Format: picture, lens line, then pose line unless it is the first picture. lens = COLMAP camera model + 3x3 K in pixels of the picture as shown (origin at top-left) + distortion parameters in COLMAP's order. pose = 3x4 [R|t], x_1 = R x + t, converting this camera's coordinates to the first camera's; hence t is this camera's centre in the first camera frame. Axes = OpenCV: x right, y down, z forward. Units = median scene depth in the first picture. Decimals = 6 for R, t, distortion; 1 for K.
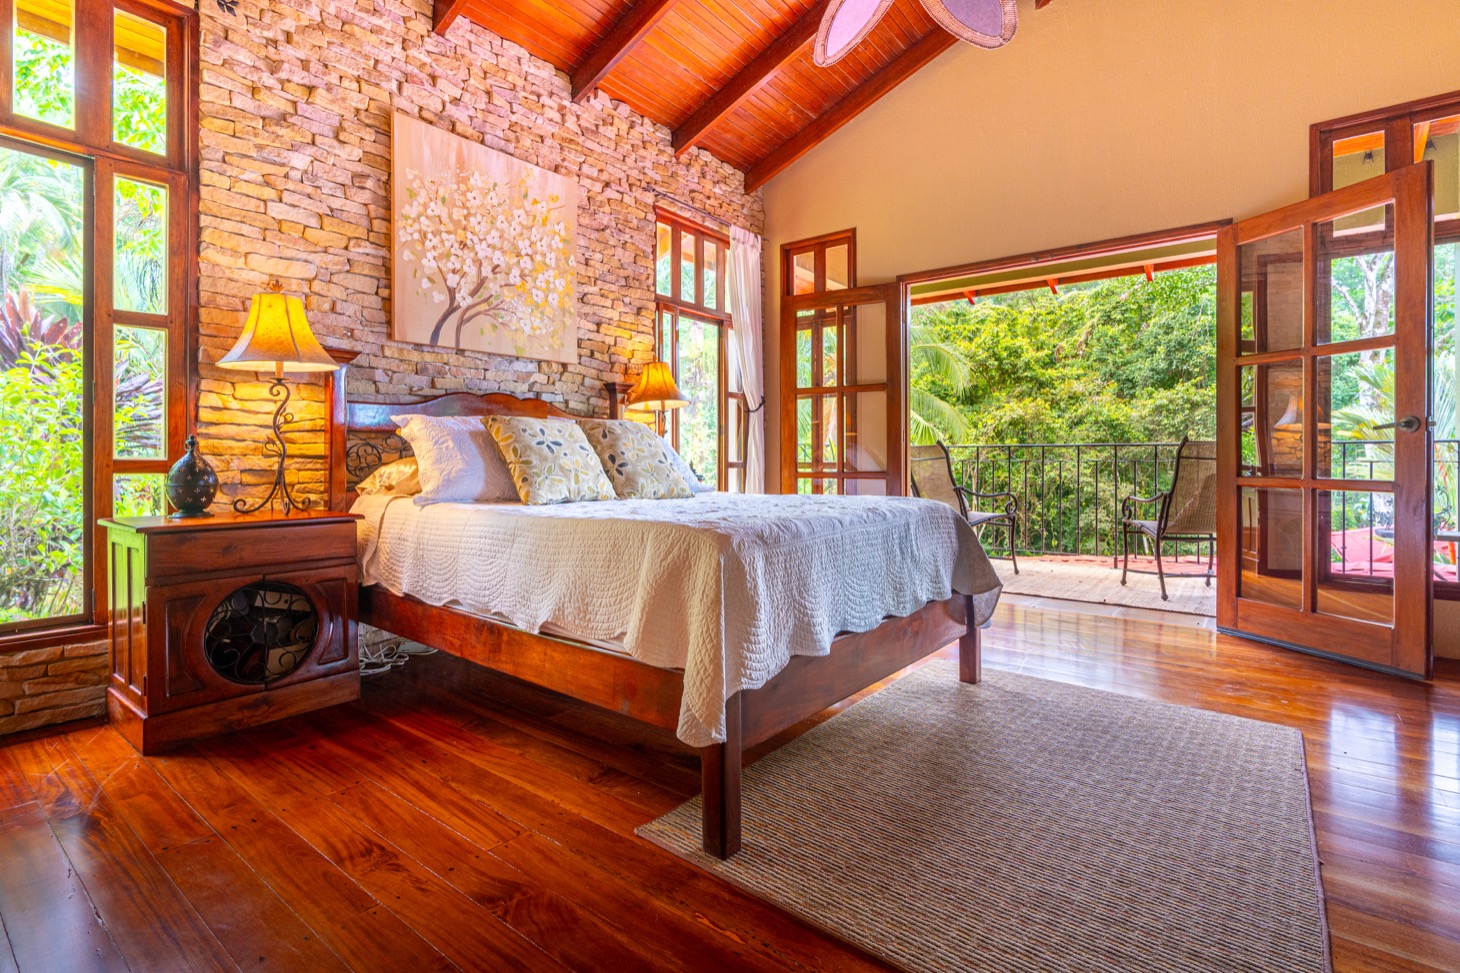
lens RADIAL K [[683.3, 0, 724.7], [0, 683.3, 453.5], [0, 0, 1]] dist [-0.000081, 0.000258]
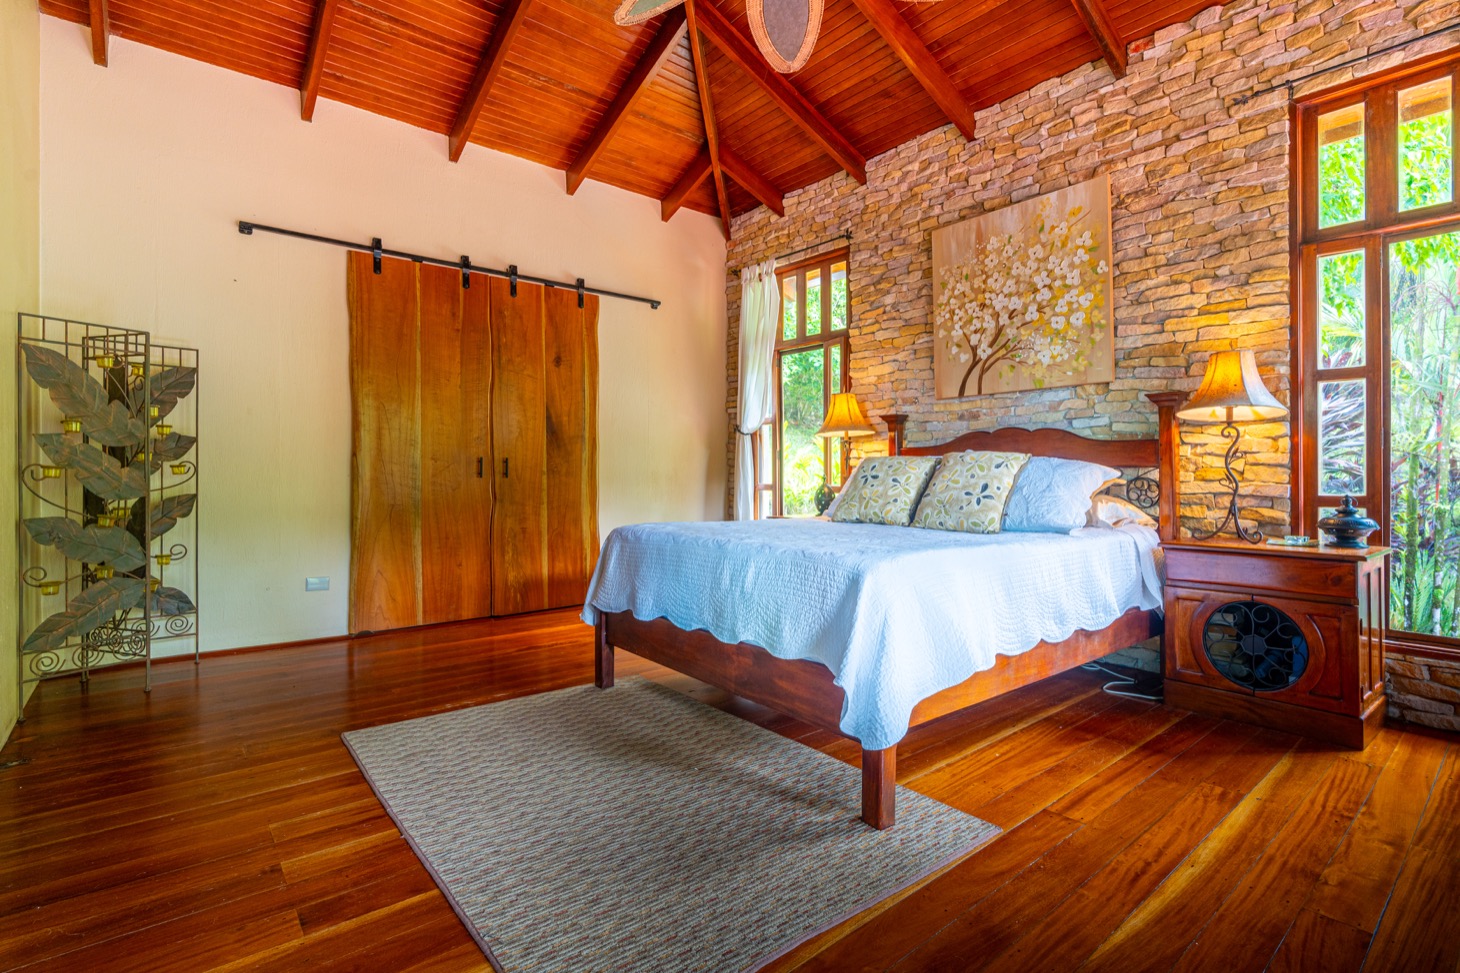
lens RADIAL K [[690.4, 0, 727.2], [0, 690.4, 480.1], [0, 0, 1]] dist [-0.000917, 0.000143]
pose [[-0.206919, 0.000204, -0.978358, 0.844468], [0.003217, 0.999995, -0.000472, -0.006584], [0.978353, -0.003245, -0.206919, 0.791112]]
